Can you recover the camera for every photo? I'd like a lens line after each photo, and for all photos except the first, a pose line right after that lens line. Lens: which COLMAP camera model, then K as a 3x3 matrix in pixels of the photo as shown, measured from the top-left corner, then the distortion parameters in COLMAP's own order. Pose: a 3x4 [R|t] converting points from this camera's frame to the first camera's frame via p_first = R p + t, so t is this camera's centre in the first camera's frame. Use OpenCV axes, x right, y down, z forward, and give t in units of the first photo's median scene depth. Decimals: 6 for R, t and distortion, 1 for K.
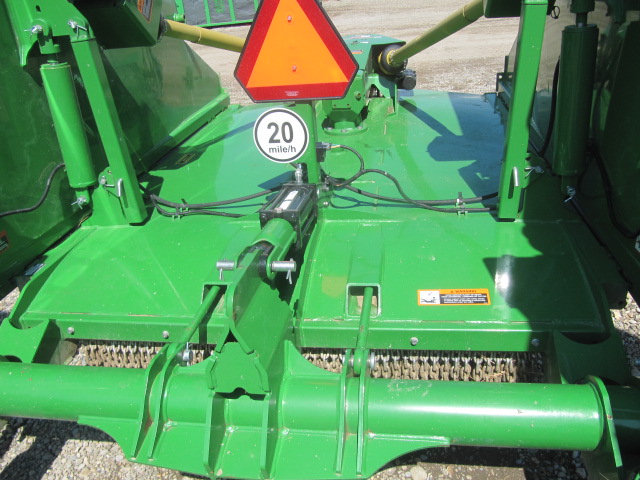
lens RADIAL K [[525.2, 0, 316.9], [0, 525.2, 243.0], [0, 0, 1]] dist [-0.052296, 0.016569]
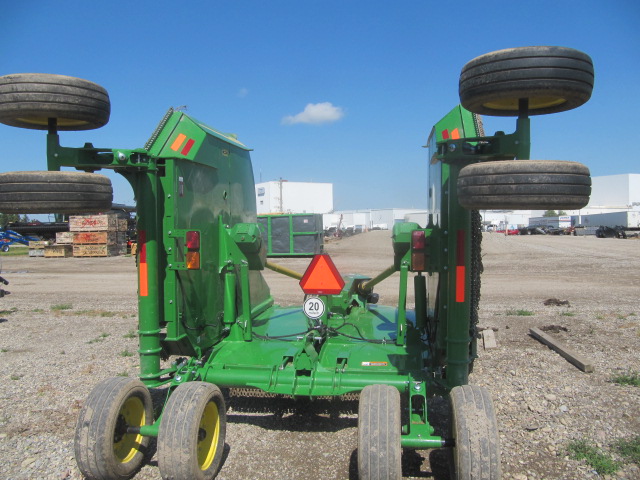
lens RADIAL K [[525.2, 0, 320.1], [0, 525.2, 239.4], [0, 0, 1]] dist [-0.052296, 0.016569]
pose [[0.996789, 0.079859, 0.005895, -0.076308], [-0.069843, 0.903059, -0.423800, 0.552916], [-0.039168, 0.422027, 0.905737, -1.404291]]
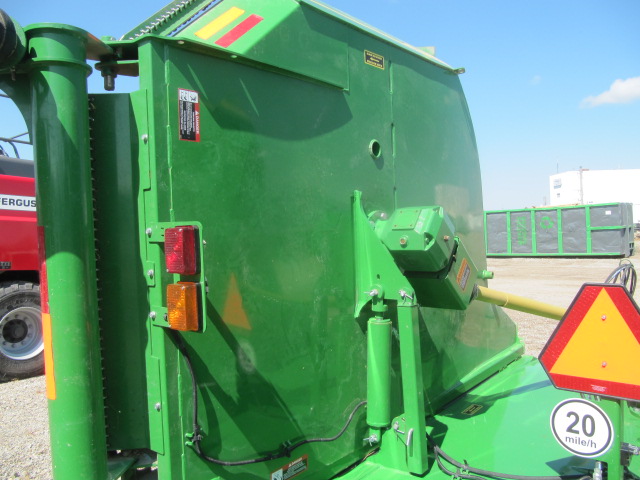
lens RADIAL K [[525.2, 0, 322.3], [0, 525.2, 240.4], [0, 0, 1]] dist [-0.052296, 0.016569]
pose [[0.859328, 0.072504, -0.506260, -0.020768], [-0.267383, 0.907527, -0.323885, -0.078100], [0.435961, 0.413689, 0.799249, -0.095322]]
